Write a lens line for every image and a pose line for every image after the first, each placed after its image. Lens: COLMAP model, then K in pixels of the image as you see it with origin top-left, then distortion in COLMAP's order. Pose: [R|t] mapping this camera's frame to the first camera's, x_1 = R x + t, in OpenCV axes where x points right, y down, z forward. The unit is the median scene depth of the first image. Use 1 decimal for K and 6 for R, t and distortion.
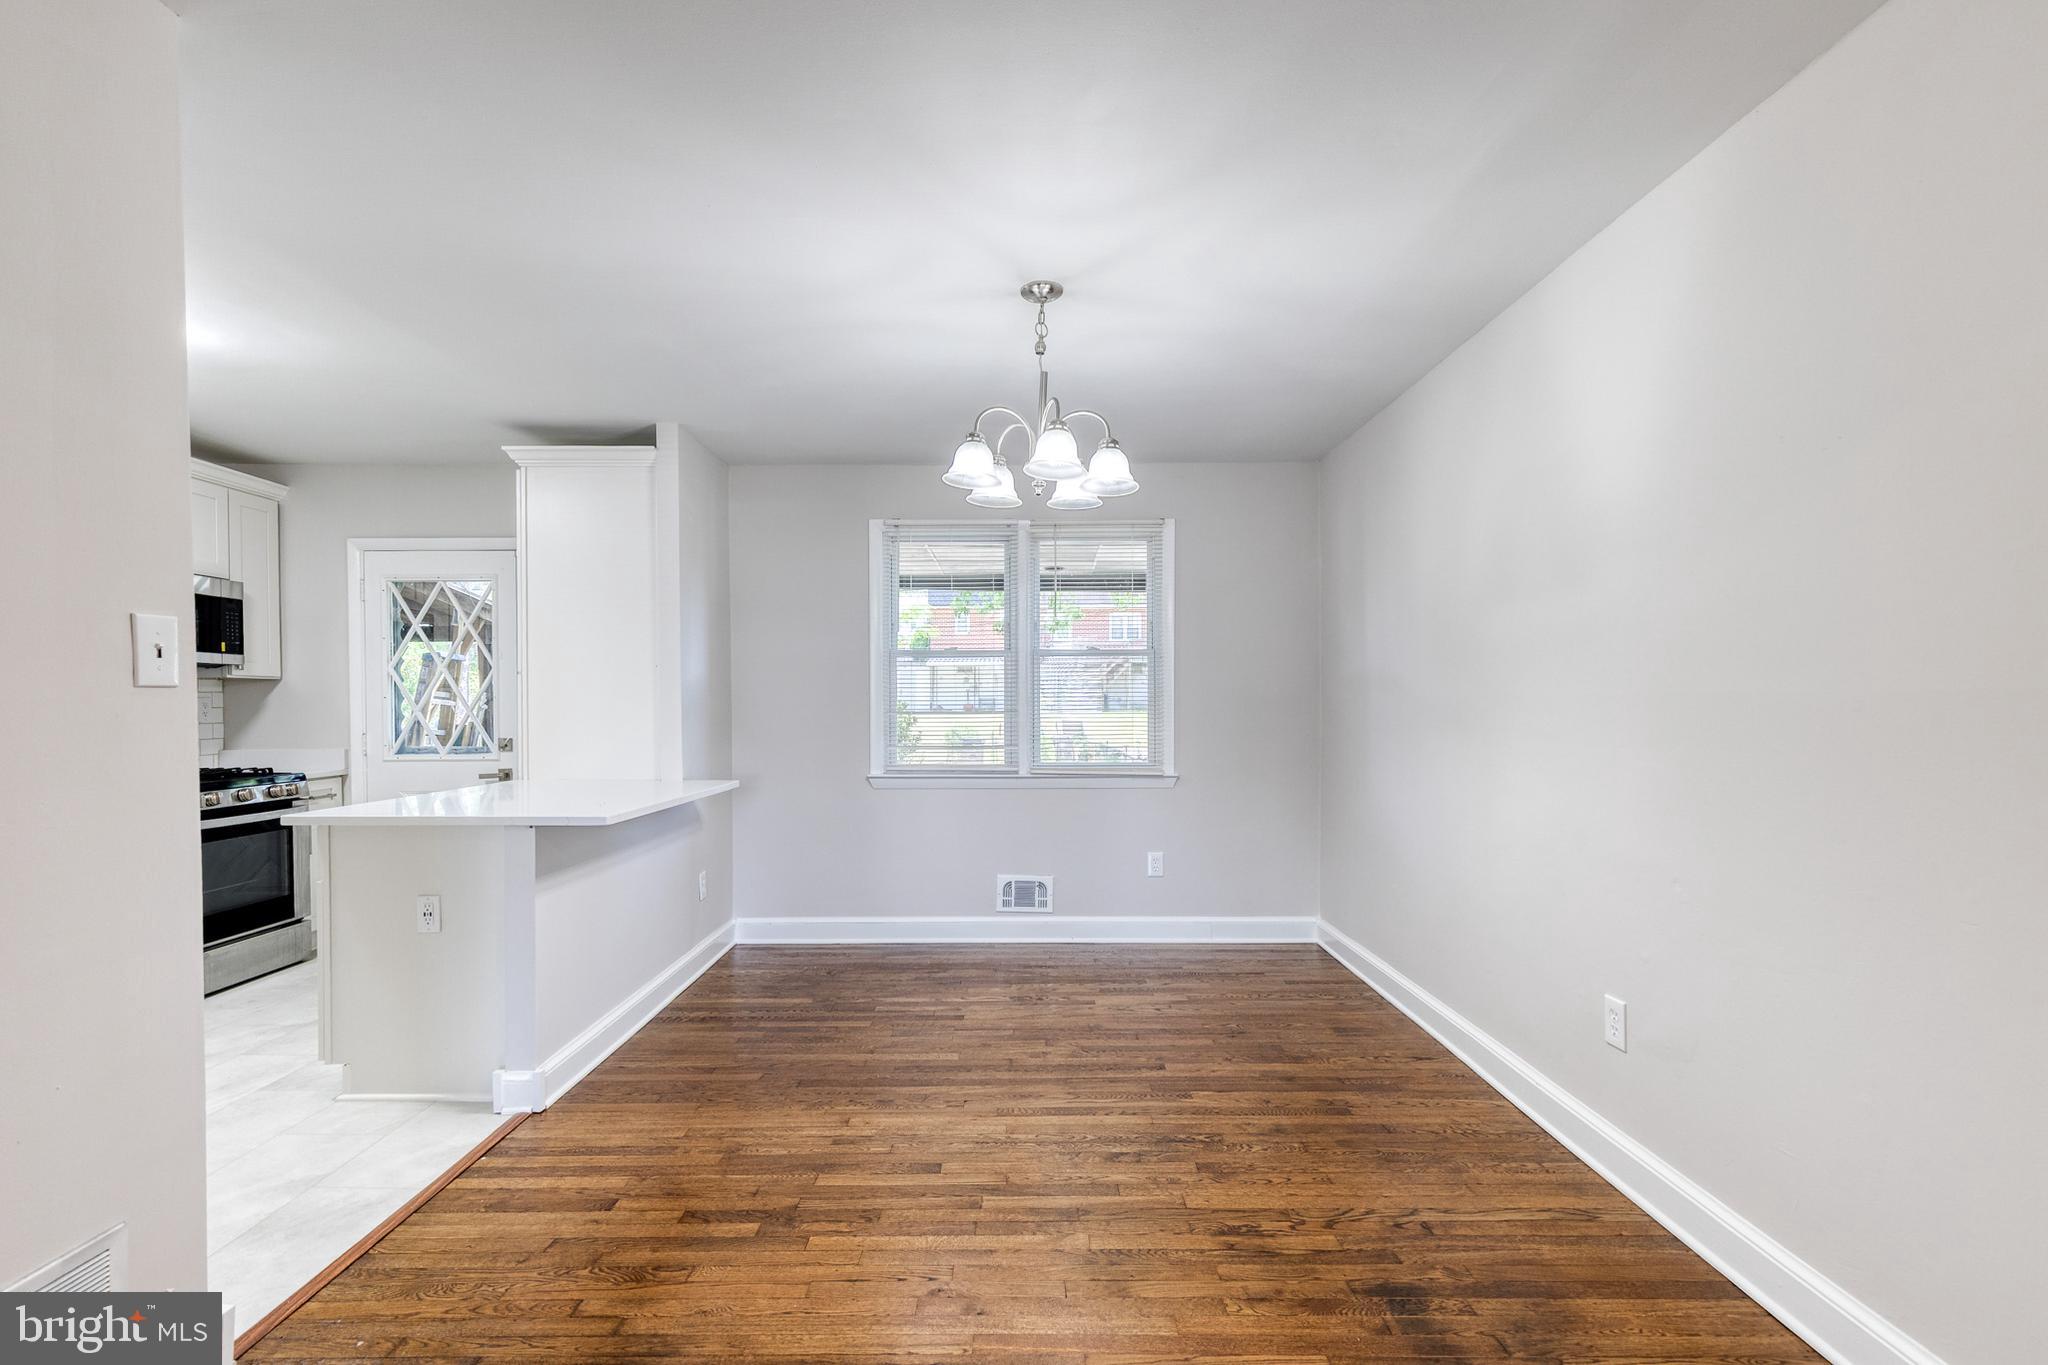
lens RADIAL K [[936.4, 0, 1018.7], [0, 936.4, 719.1], [0, 0, 1]] dist [0.006427, -0.001833]
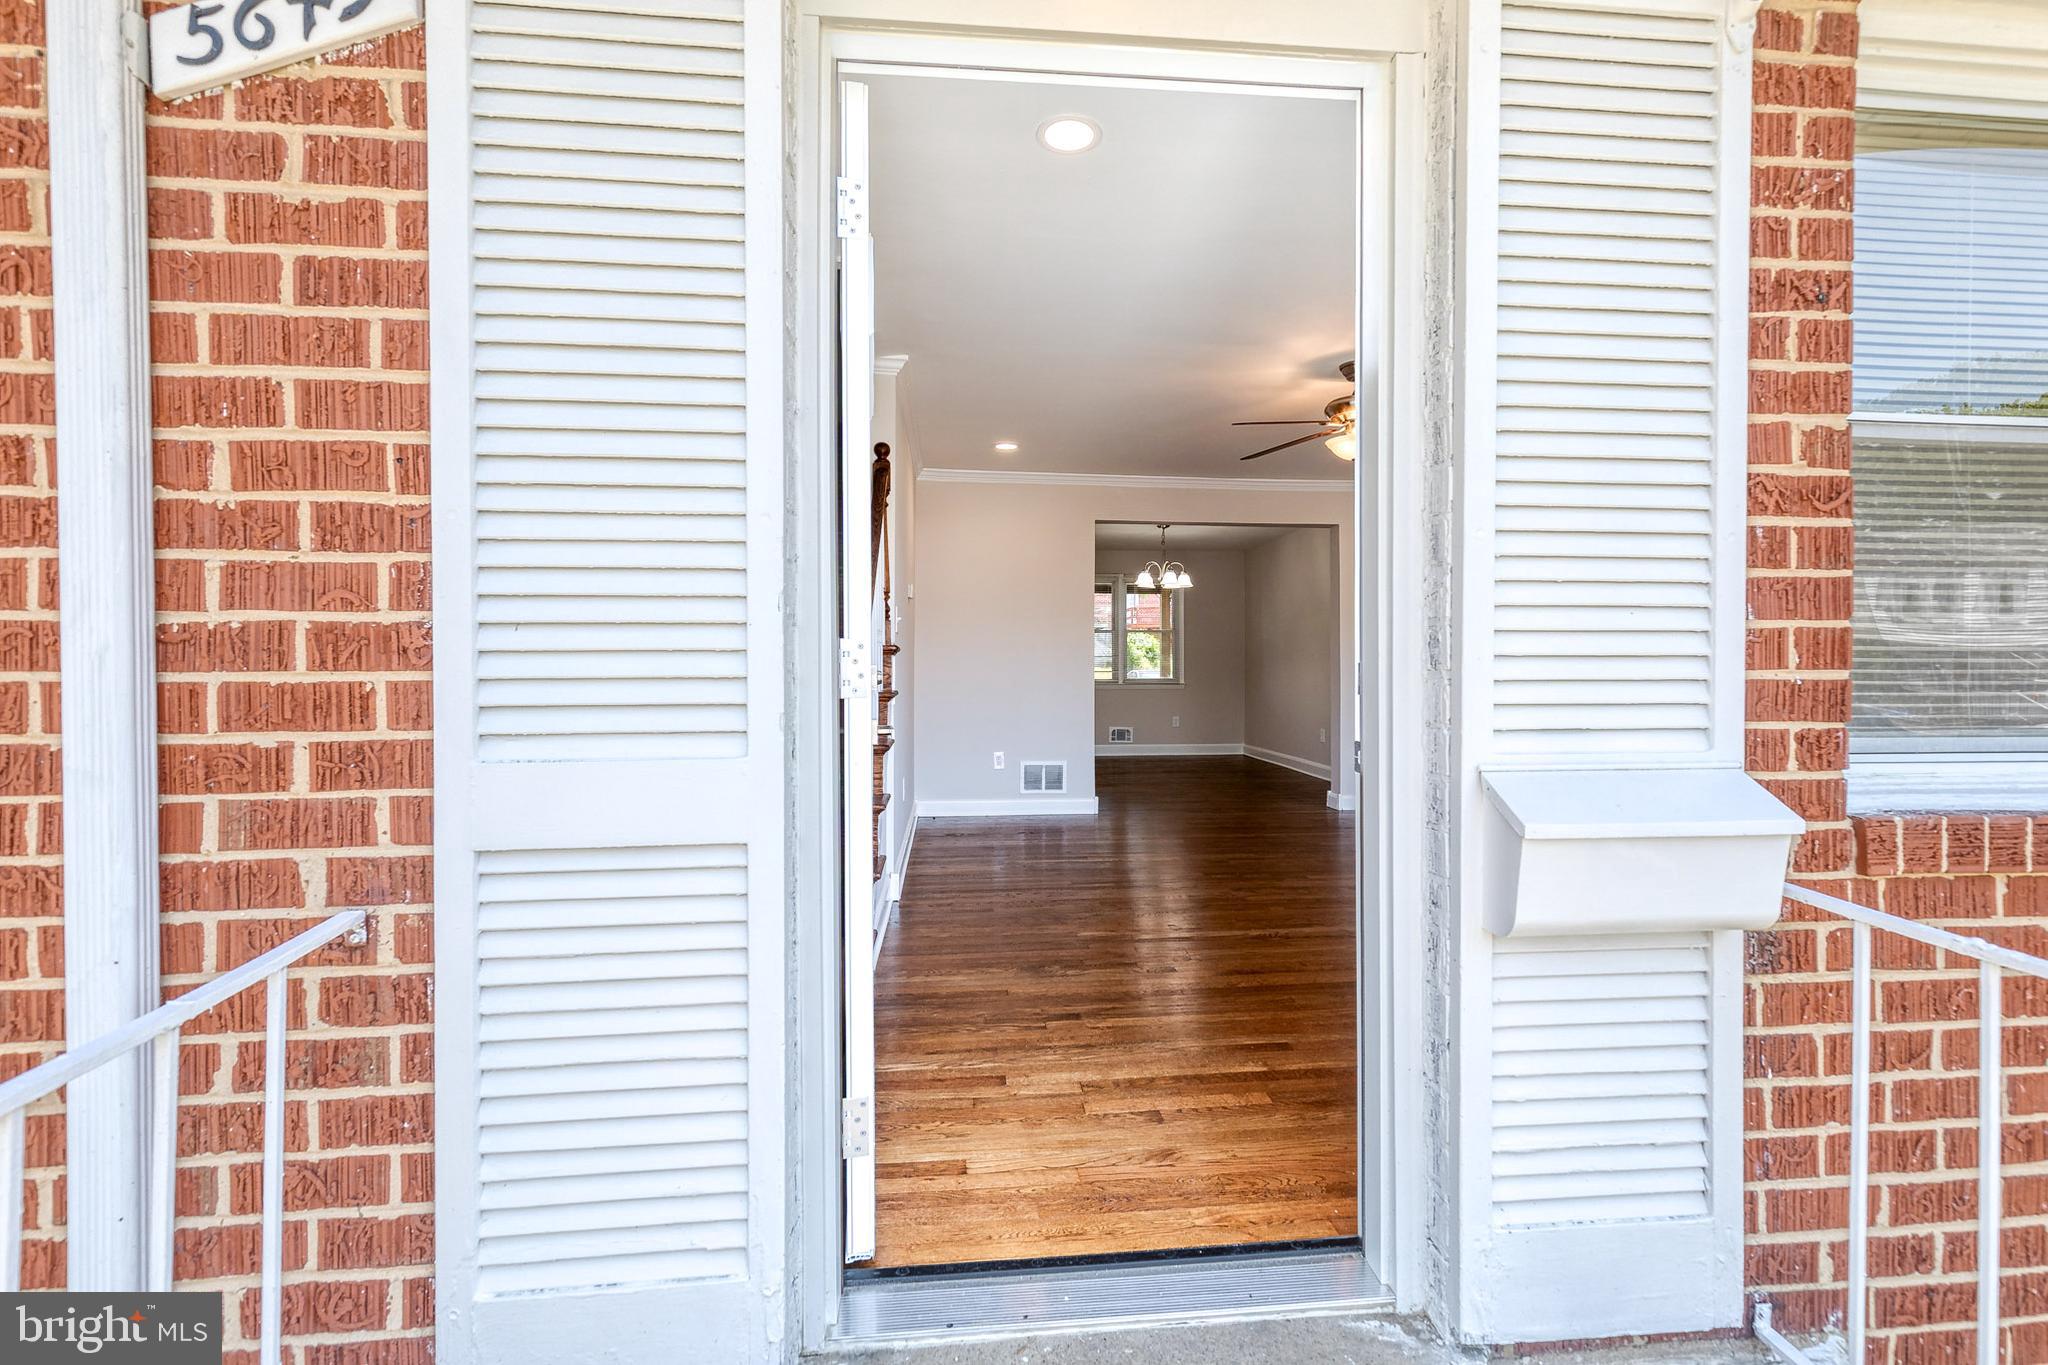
lens RADIAL K [[936.4, 0, 1015.2], [0, 936.4, 673.4], [0, 0, 1]] dist [0.006427, -0.001833]
pose [[0.997301, 0.003477, 0.073345, -0.495426], [-0.002815, 0.999954, -0.009125, 0.066075], [-0.073373, 0.008894, 0.997265, -1.505389]]
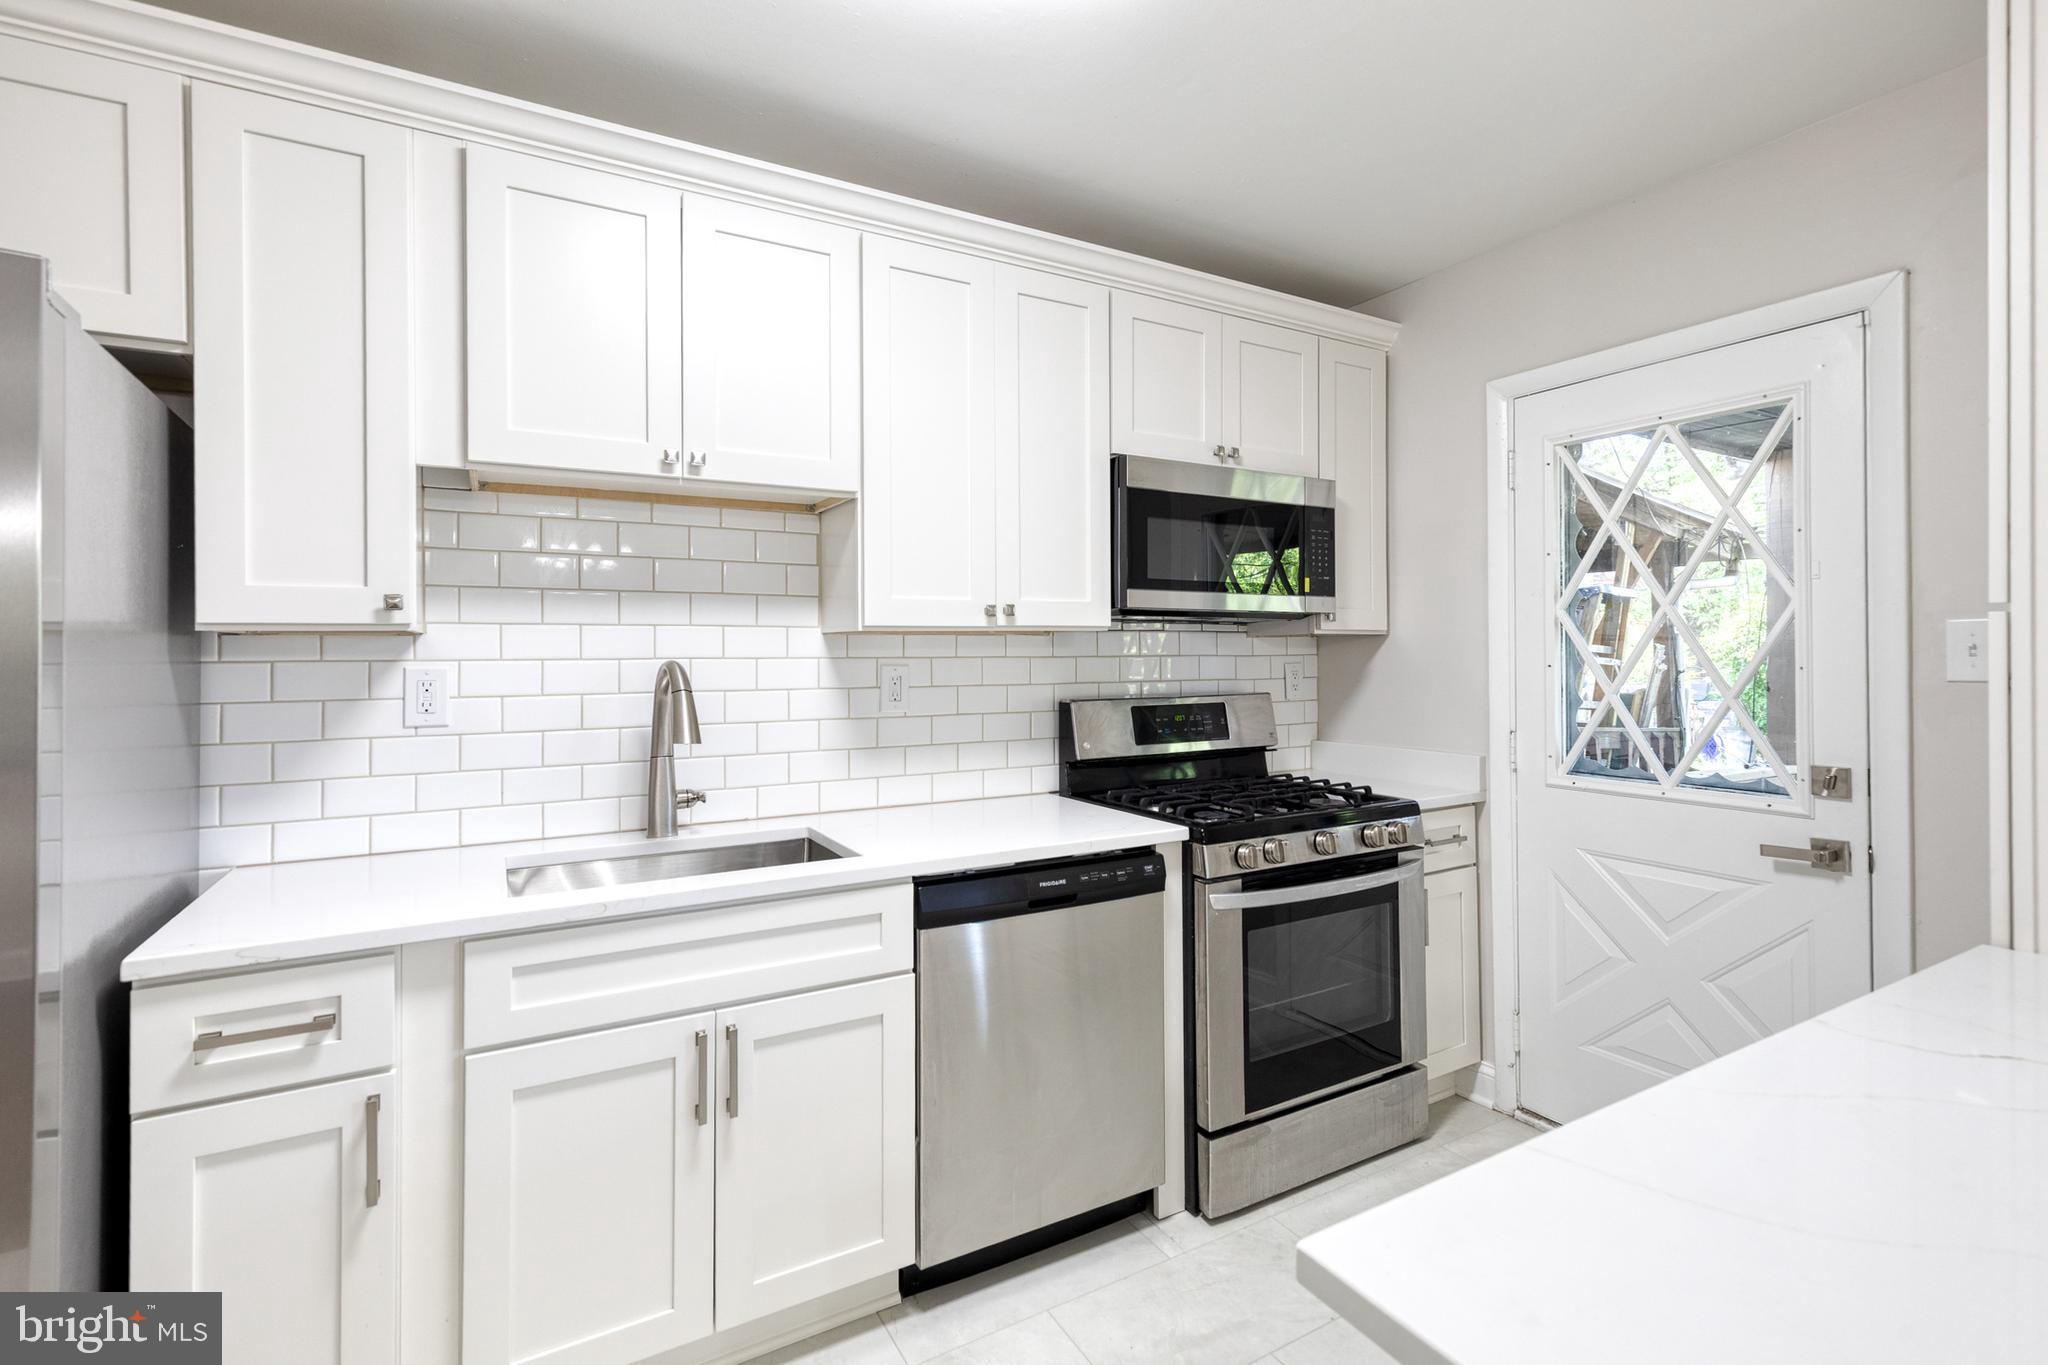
lens RADIAL K [[936.4, 0, 1041.0], [0, 936.4, 645.9], [0, 0, 1]] dist [0.006427, -0.001833]
pose [[0.505710, -0.005201, -0.862688, -0.427690], [-0.010587, 0.999869, -0.012234, -0.028631], [0.862639, 0.015321, 0.505589, 0.570867]]
